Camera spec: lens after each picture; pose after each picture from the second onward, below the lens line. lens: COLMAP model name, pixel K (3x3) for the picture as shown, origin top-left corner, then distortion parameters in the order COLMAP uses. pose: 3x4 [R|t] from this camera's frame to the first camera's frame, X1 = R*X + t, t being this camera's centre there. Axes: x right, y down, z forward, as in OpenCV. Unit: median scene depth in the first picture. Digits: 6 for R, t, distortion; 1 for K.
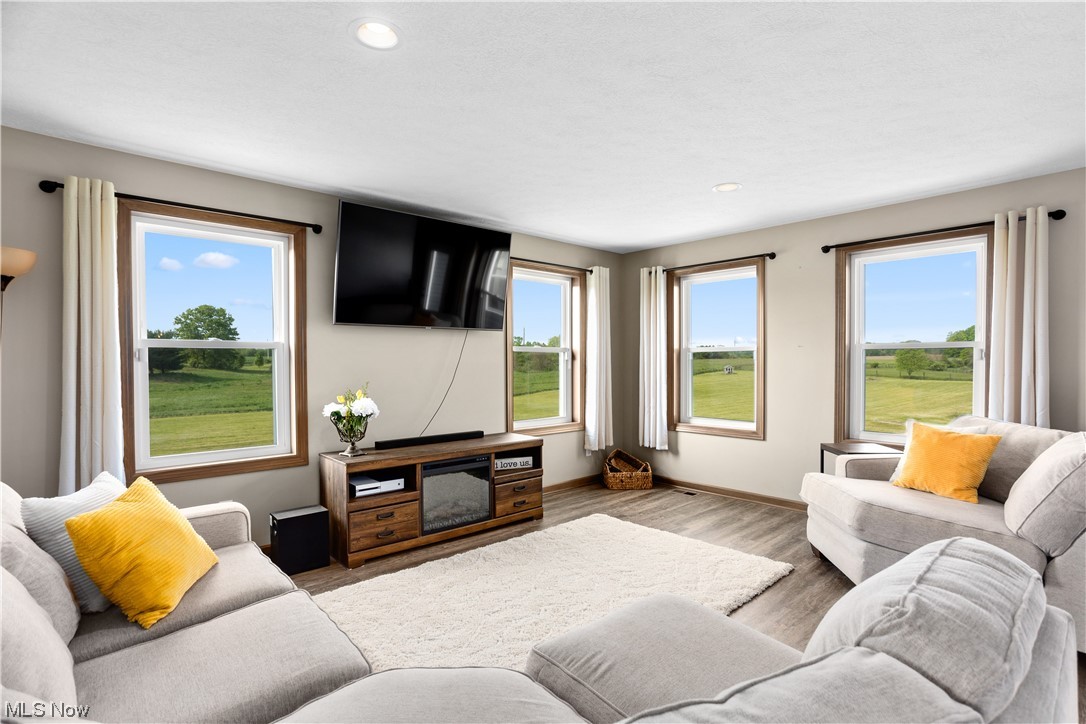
lens RADIAL K [[523.0, 0, 538.4], [0, 523.0, 359.3], [0, 0, 1]] dist [-0.000178, 0.000246]
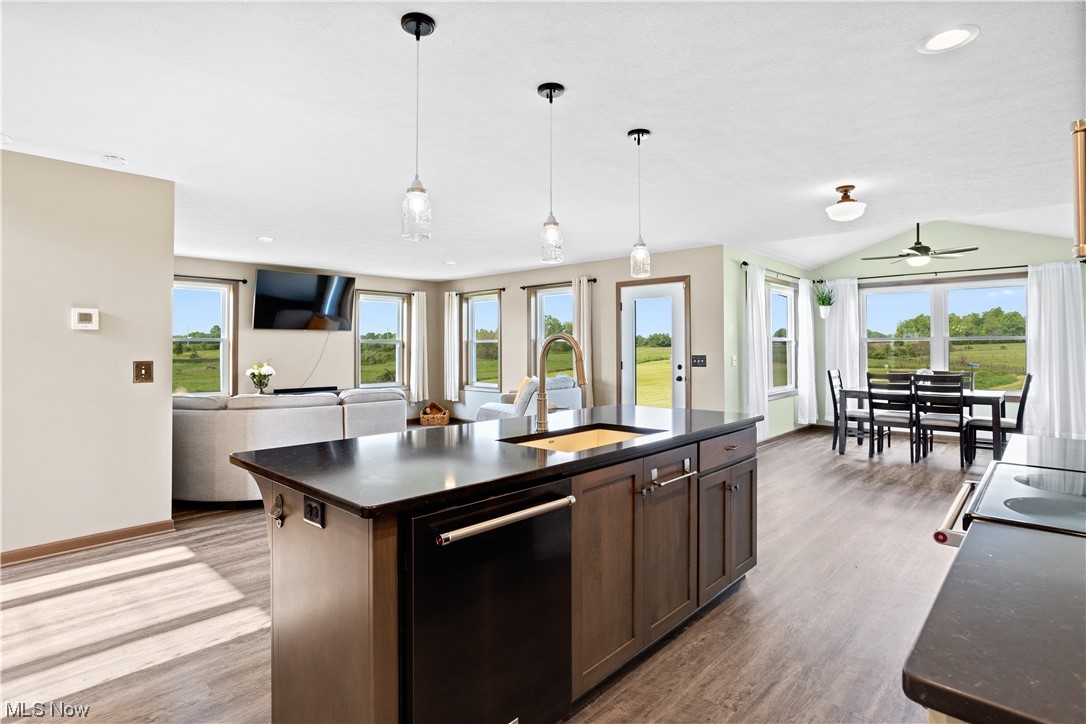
lens RADIAL K [[609.6, 0, 542.2], [0, 609.6, 332.8], [0, 0, 1]] dist [0.000870, 0.000106]
pose [[0.999129, 0.000748, 0.041721, 0.430169], [0.000280, 0.999696, -0.024639, 0.002359], [-0.041727, 0.024629, 0.998825, -0.956376]]
